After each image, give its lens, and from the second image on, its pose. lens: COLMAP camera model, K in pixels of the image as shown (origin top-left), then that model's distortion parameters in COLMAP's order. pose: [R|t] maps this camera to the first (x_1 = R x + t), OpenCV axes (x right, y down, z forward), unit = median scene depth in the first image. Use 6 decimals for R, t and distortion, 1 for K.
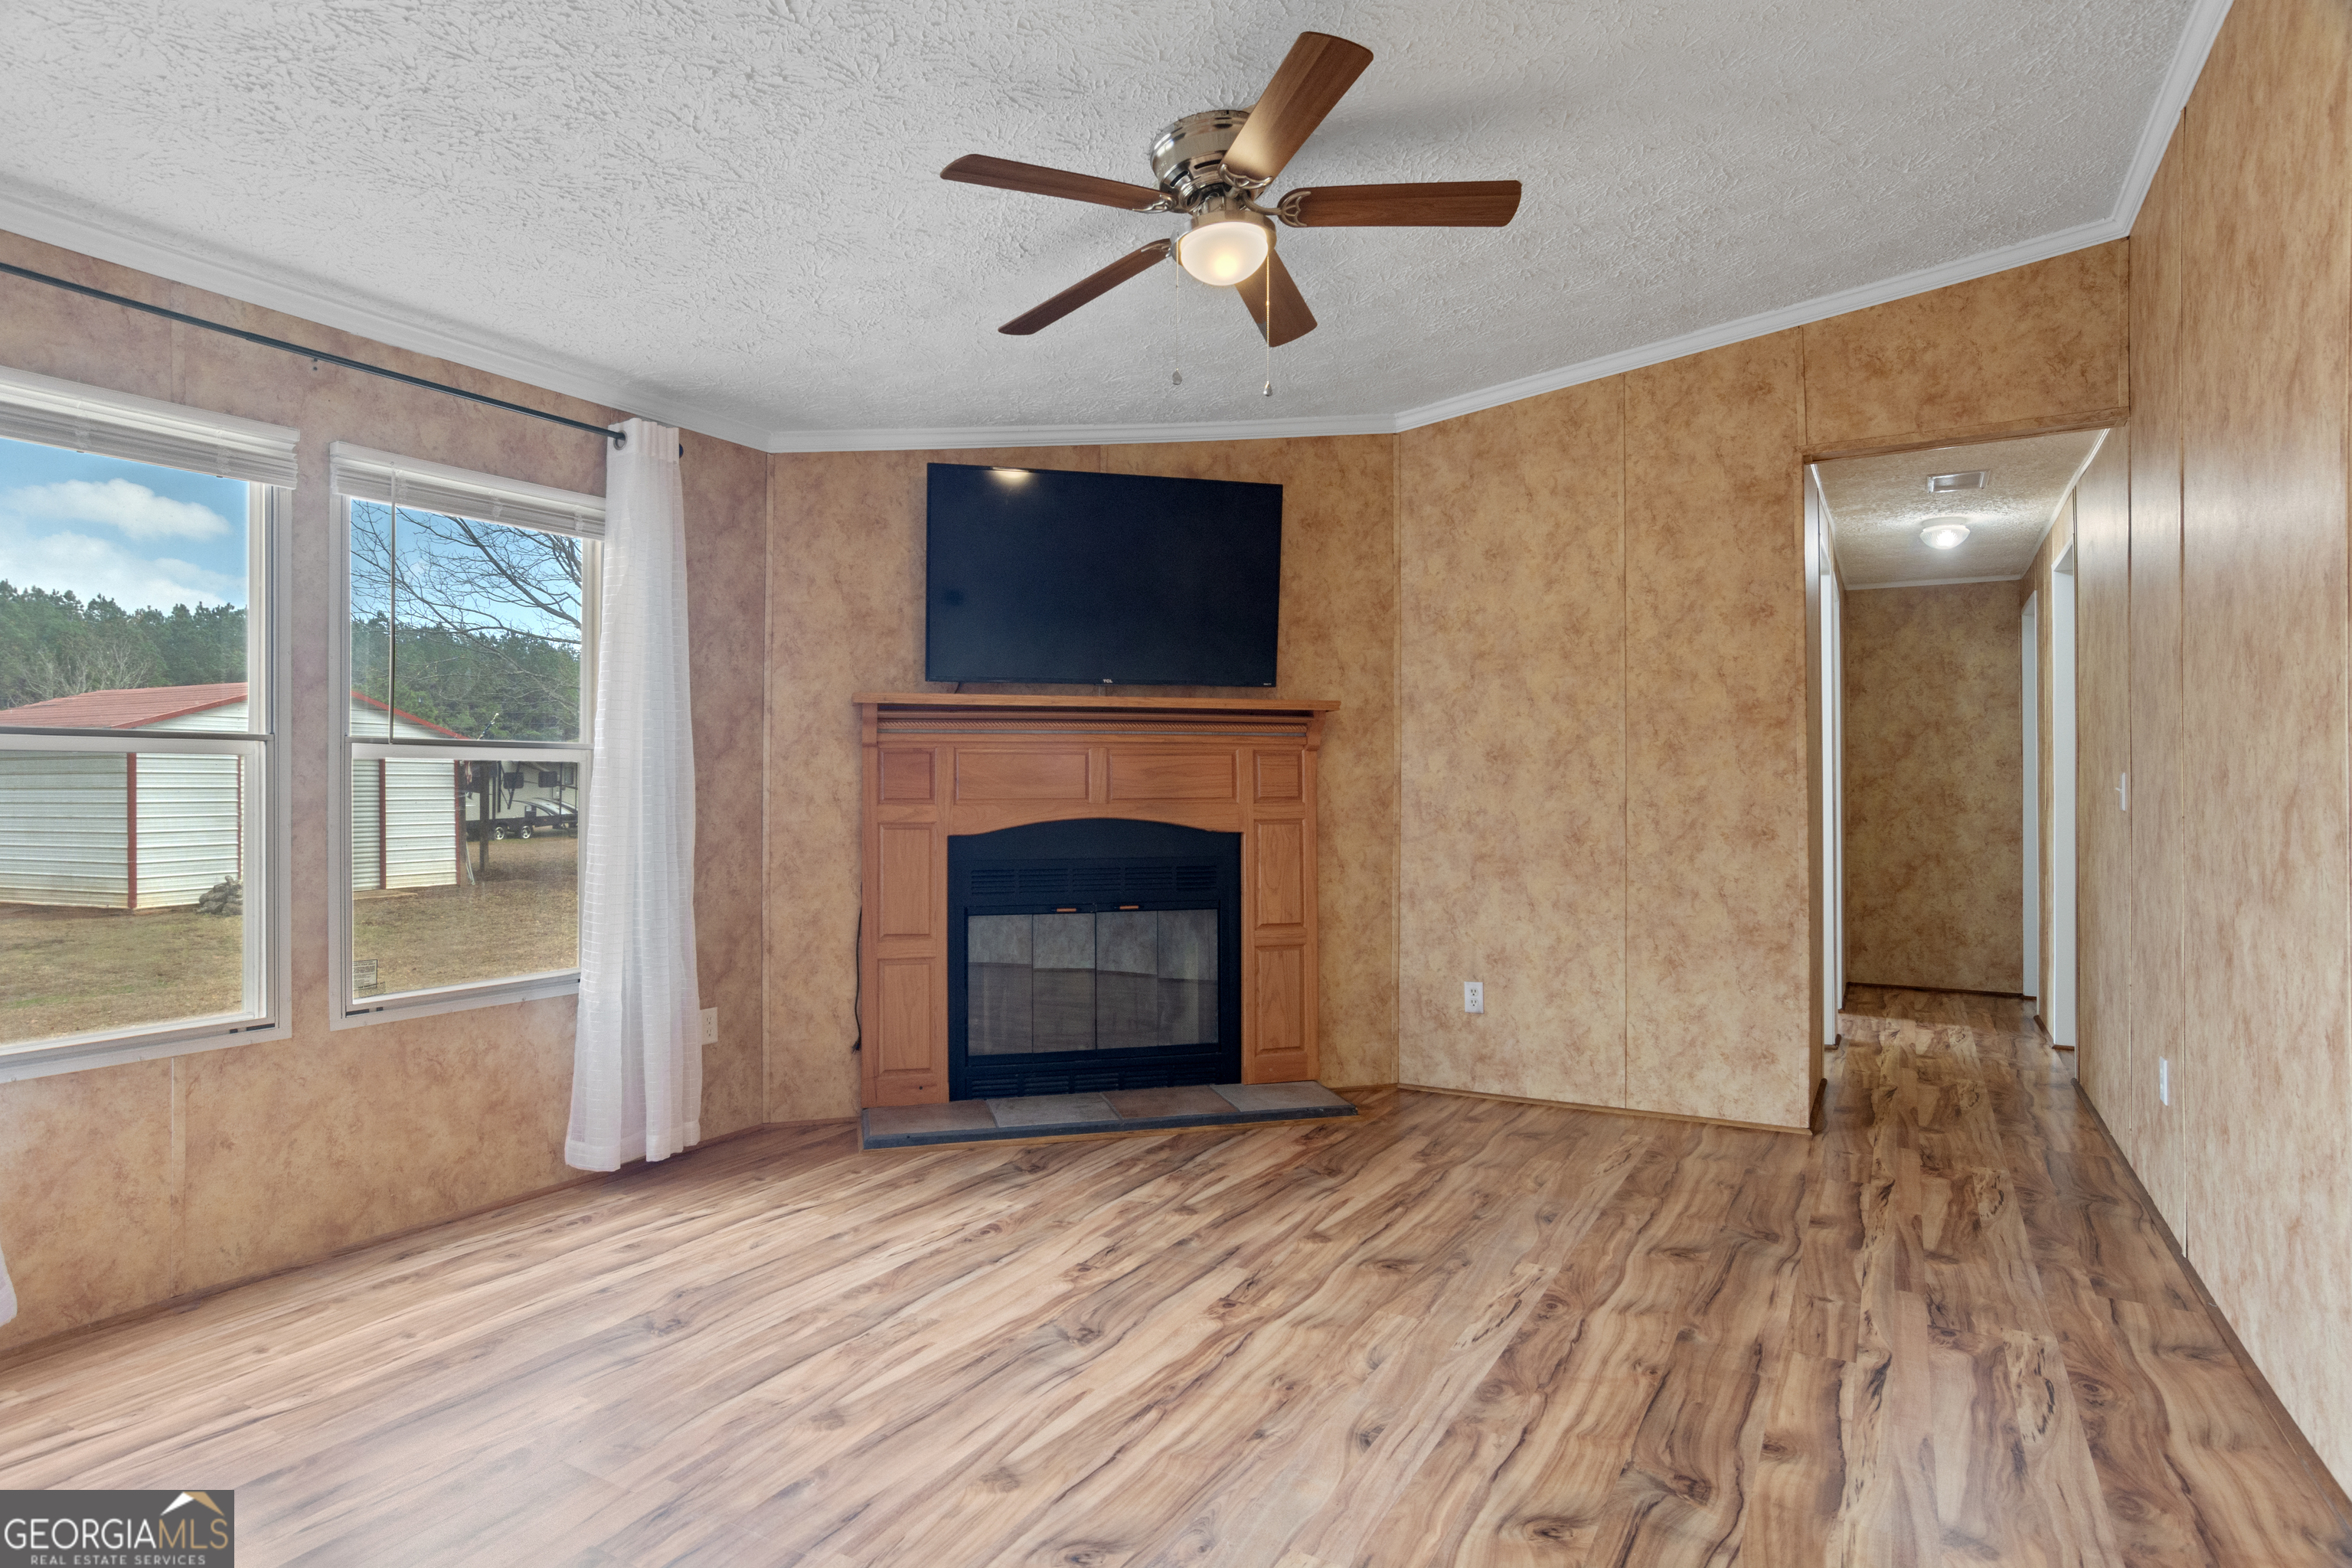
lens RADIAL K [[1279.7, 0, 1182.5], [0, 1279.7, 788.1], [0, 0, 1]] dist [-0.011282, 0.009261]
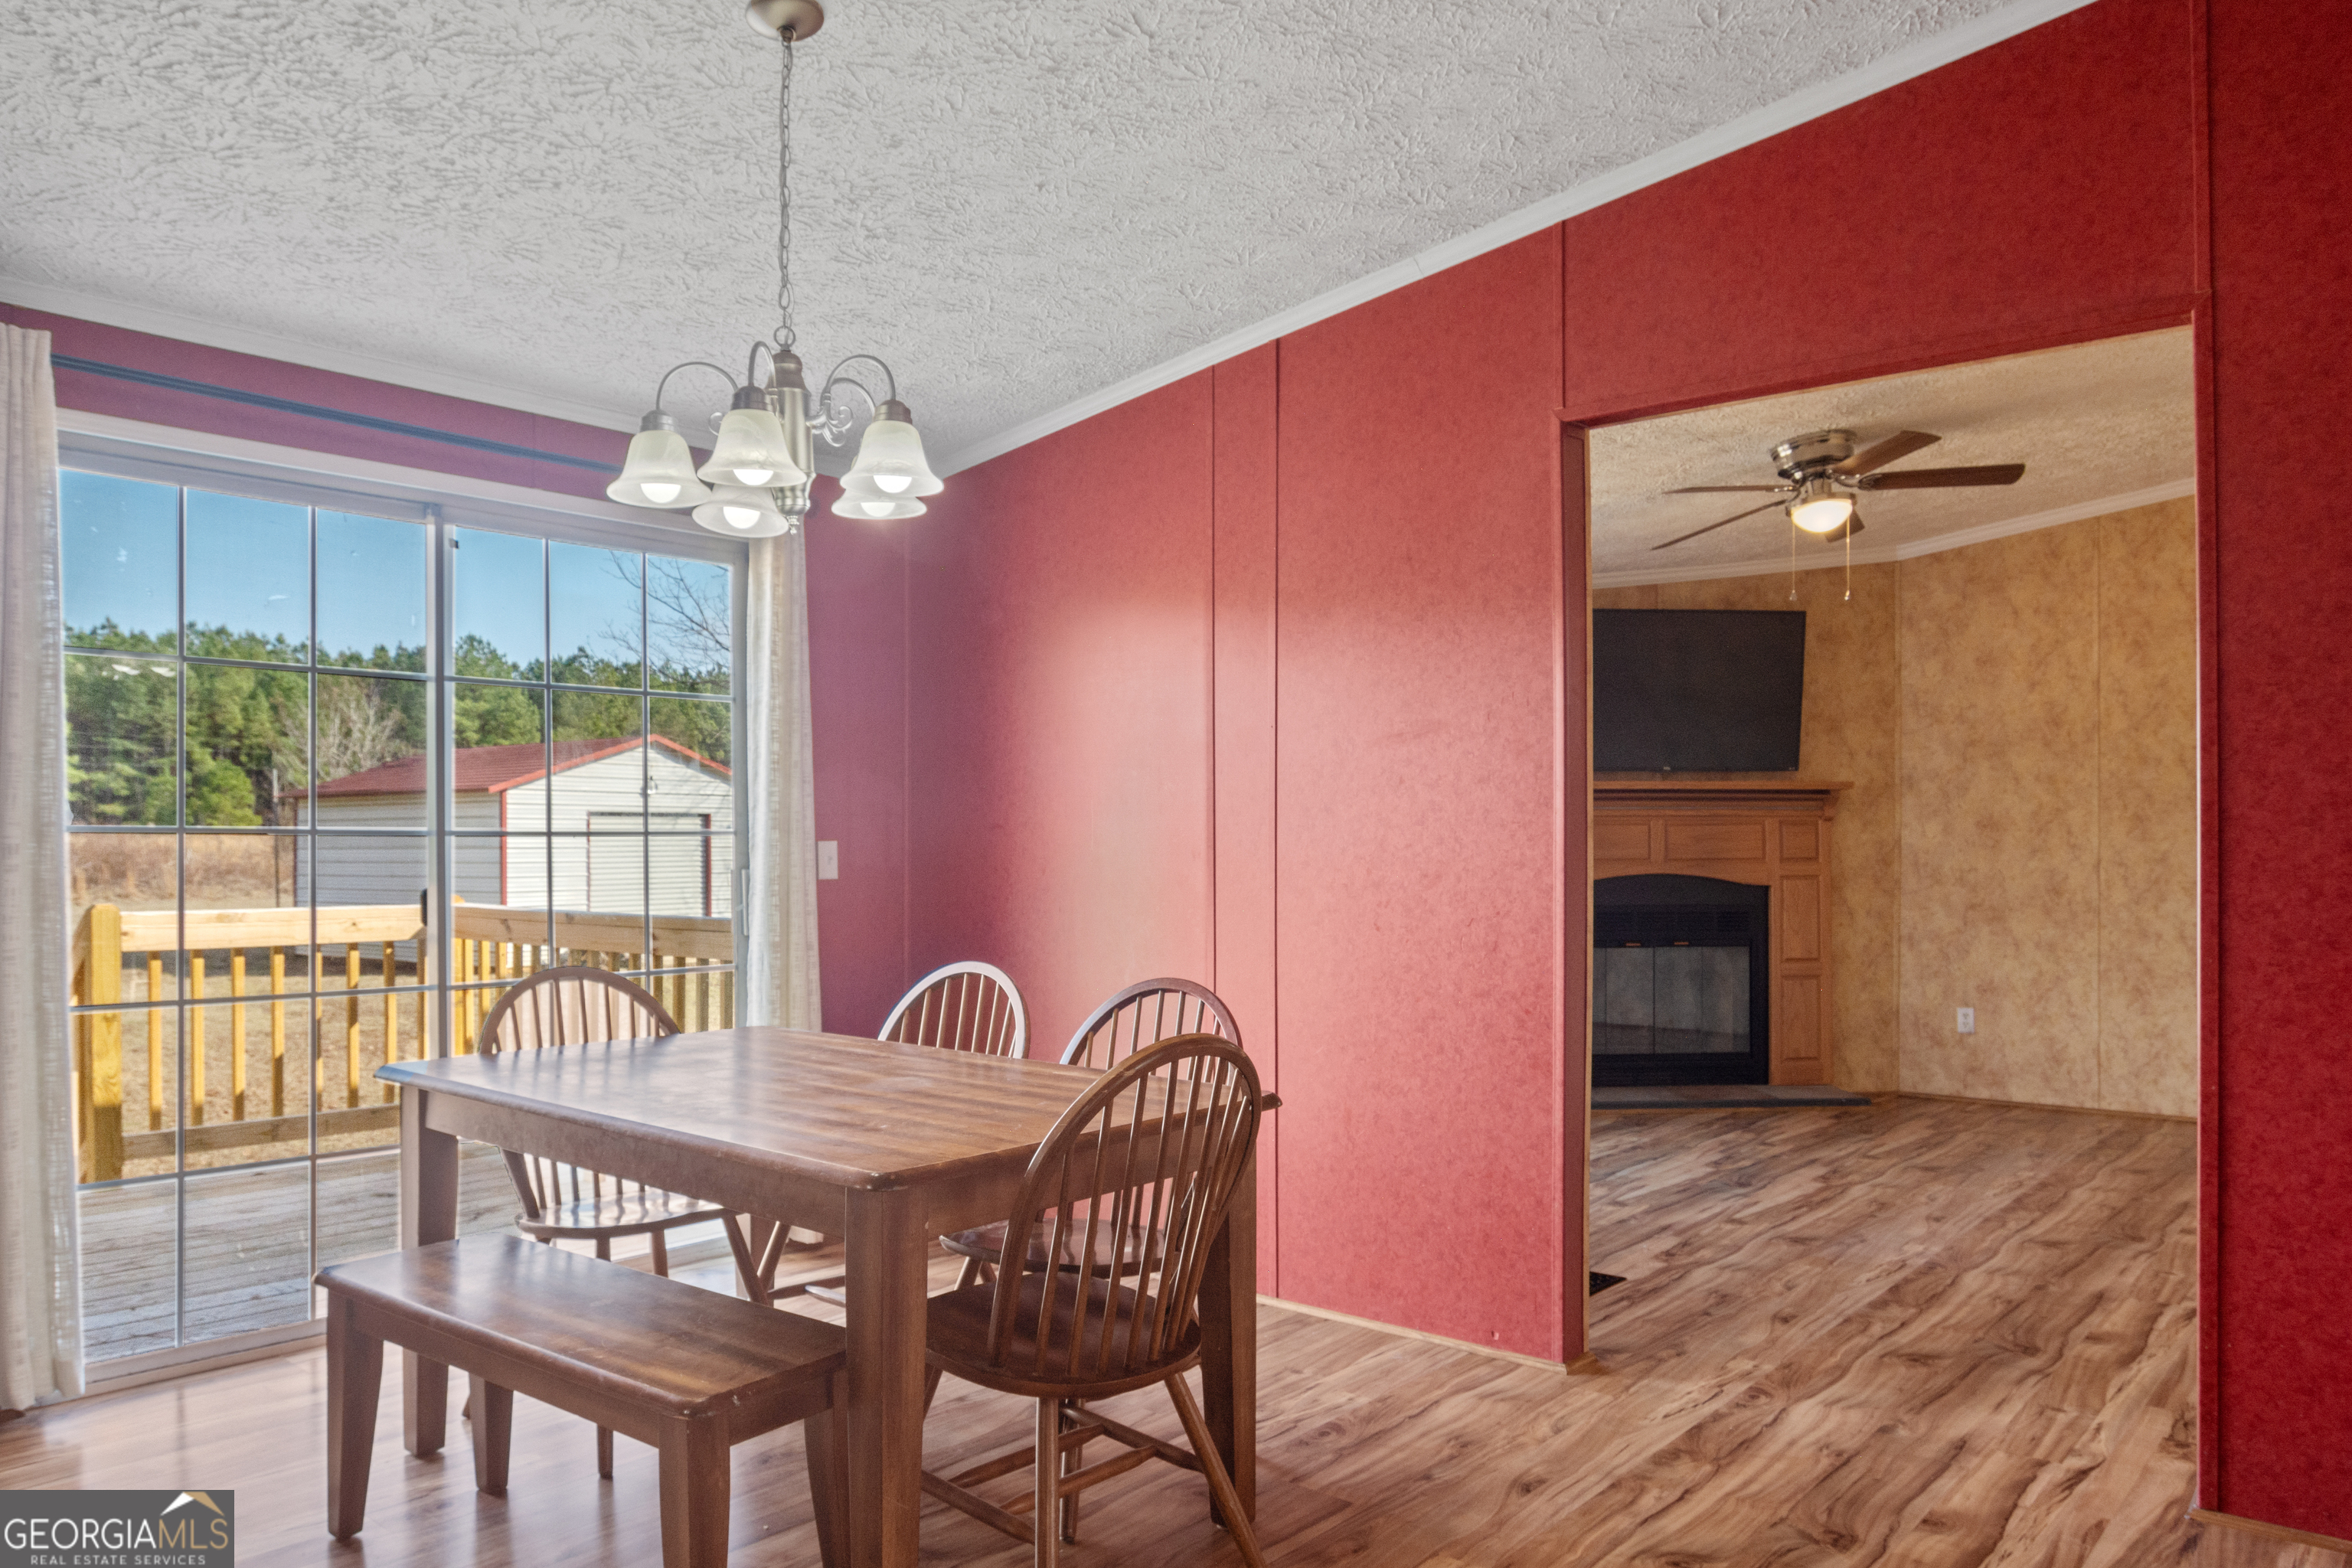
lens RADIAL K [[1646.2, 0, 1169.2], [0, 1646.2, 856.9], [0, 0, 1]] dist [-0.006243, -0.000239]
pose [[0.982867, -0.000470, -0.184314, -0.241324], [0.001891, 0.999970, 0.007533, -0.007604], [0.184305, -0.007753, 0.982838, -0.717987]]
